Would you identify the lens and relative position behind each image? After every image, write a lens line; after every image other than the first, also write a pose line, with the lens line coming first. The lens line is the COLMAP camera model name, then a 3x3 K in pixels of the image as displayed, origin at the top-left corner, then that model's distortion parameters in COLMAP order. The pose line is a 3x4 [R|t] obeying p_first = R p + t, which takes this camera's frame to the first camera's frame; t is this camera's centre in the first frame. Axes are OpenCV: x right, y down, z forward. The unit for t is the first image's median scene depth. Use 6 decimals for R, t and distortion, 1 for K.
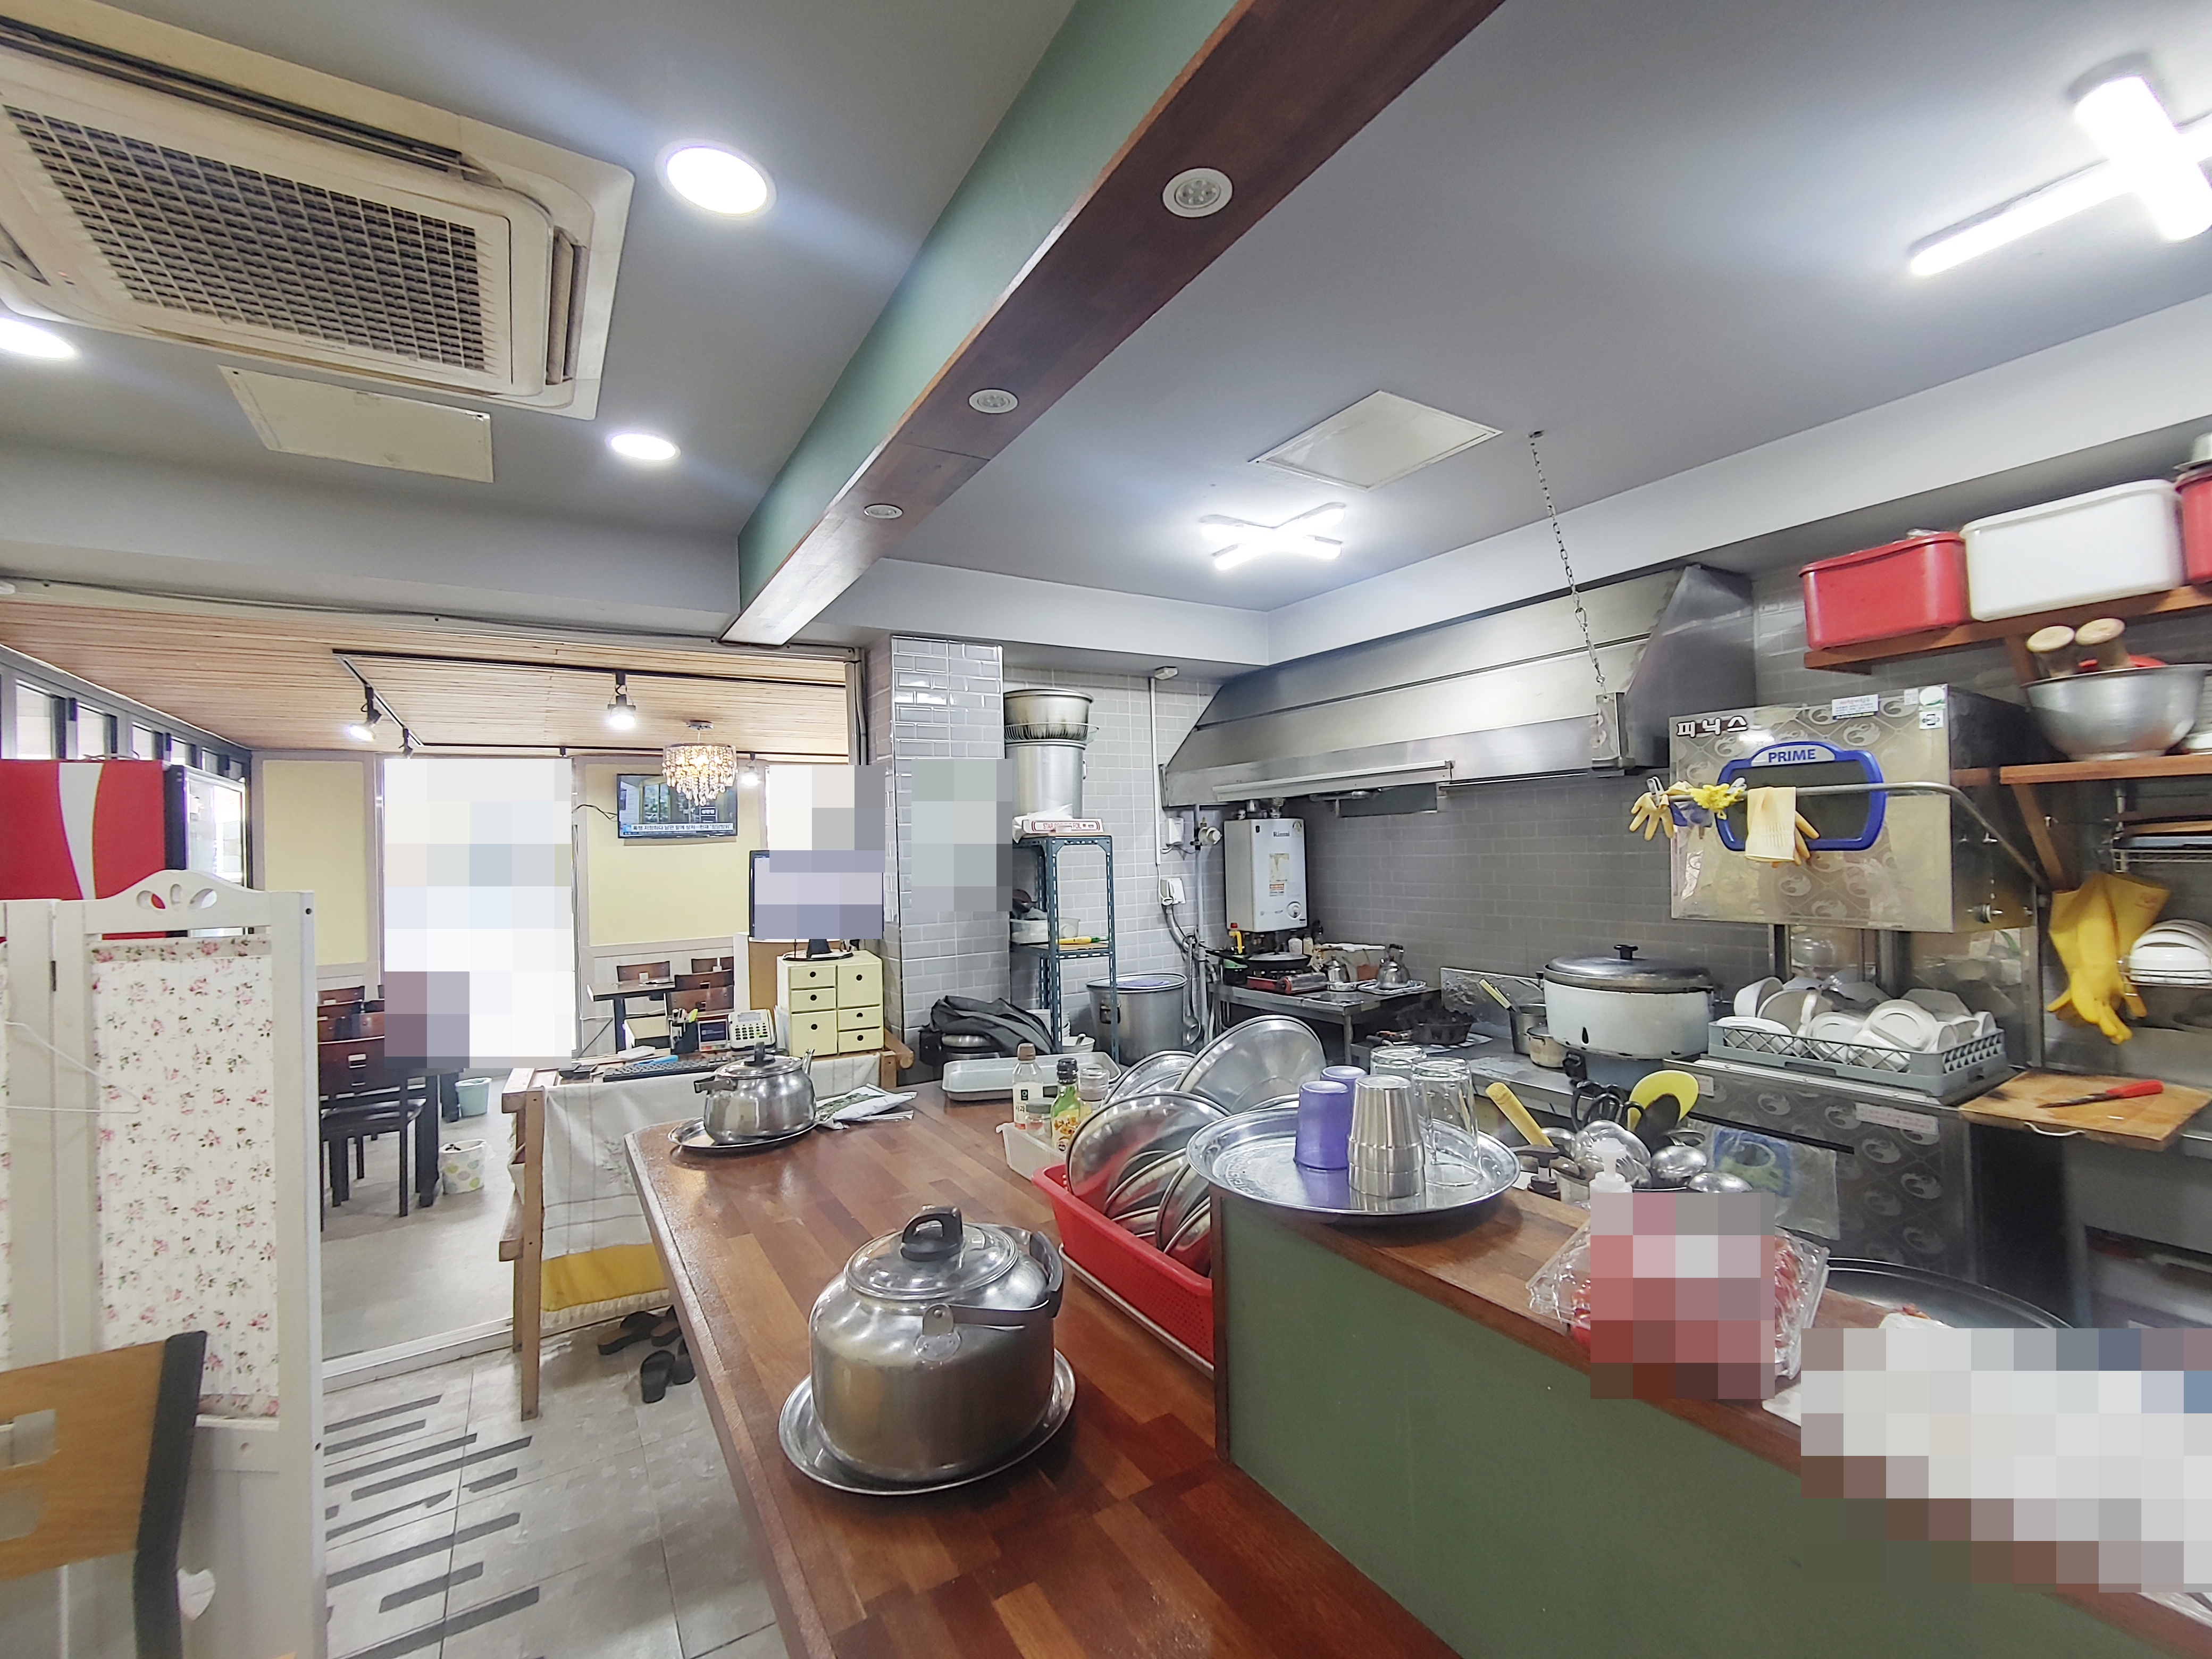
lens RADIAL K [[947.2, 0, 1110.3], [0, 947.2, 834.2], [0, 0, 1]] dist [-0.000812, -0.000077]
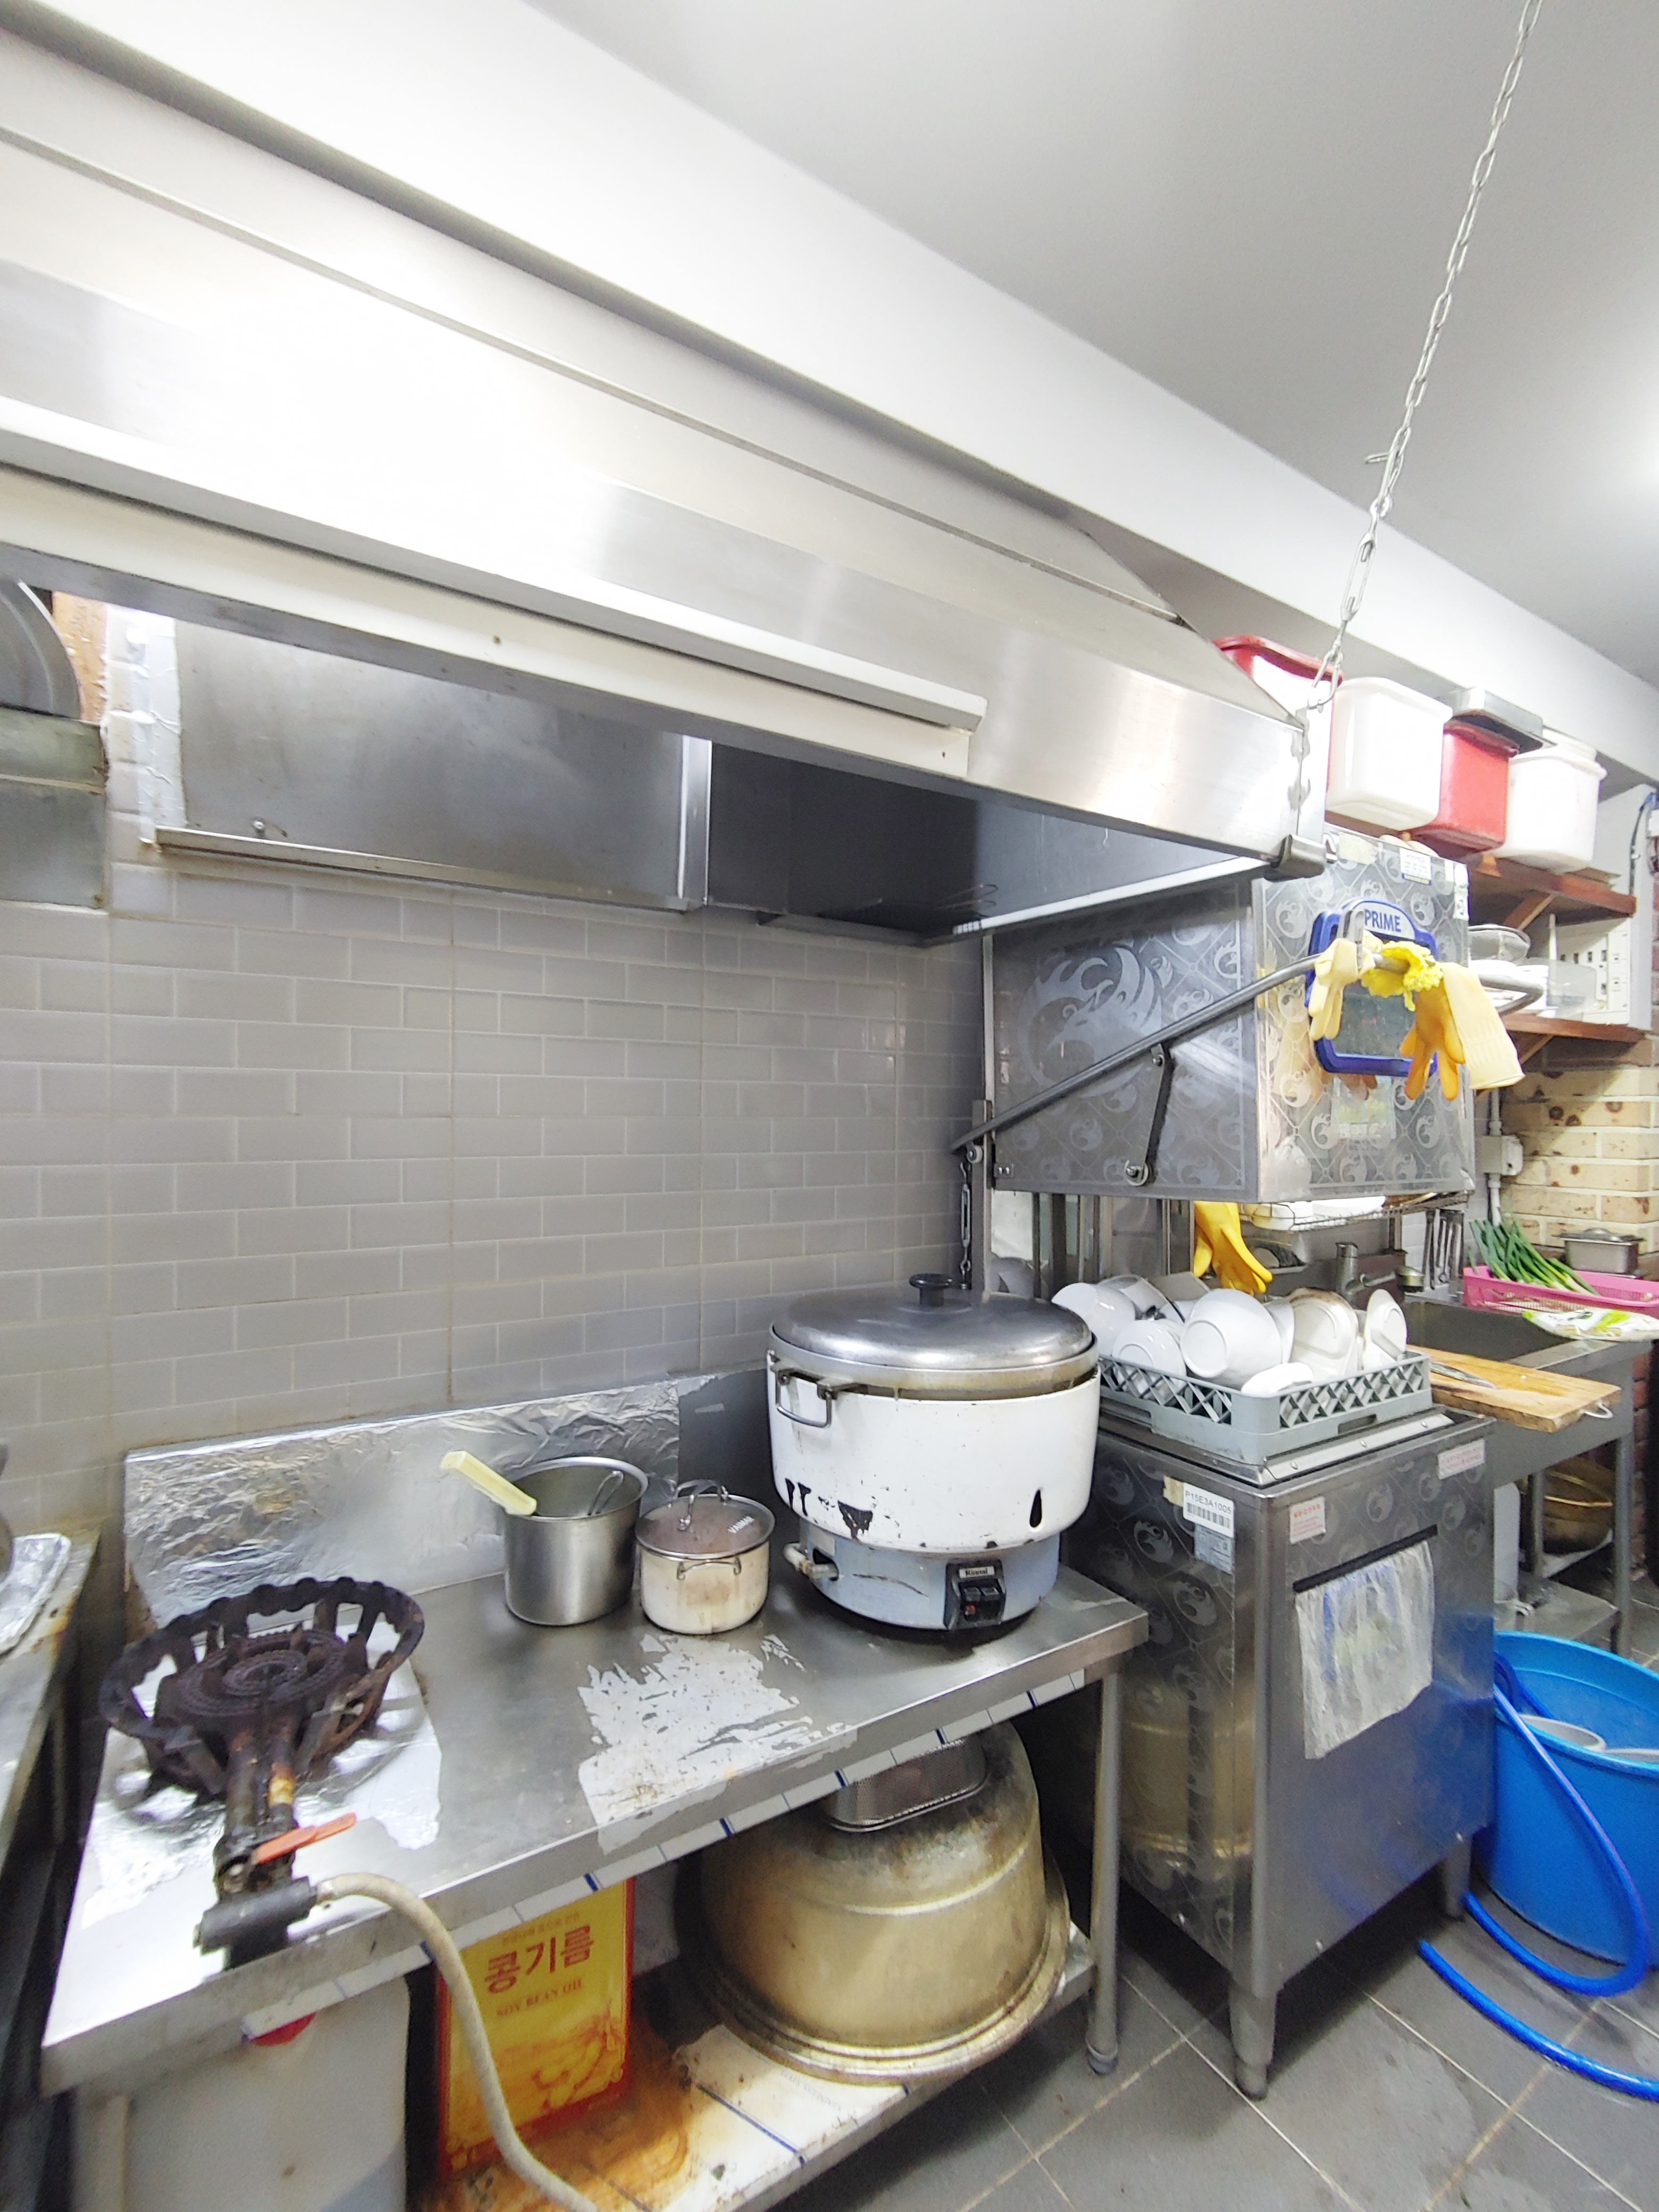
lens RADIAL K [[947.2, 0, 825.1], [0, 947.2, 1111.5], [0, 0, 1]] dist [-0.000812, -0.000077]
pose [[0.003865, 0.028007, 0.999600, 0.054842], [-0.024244, 0.999317, -0.027906, 0.036106], [-0.999699, -0.024127, 0.004541, 0.754975]]
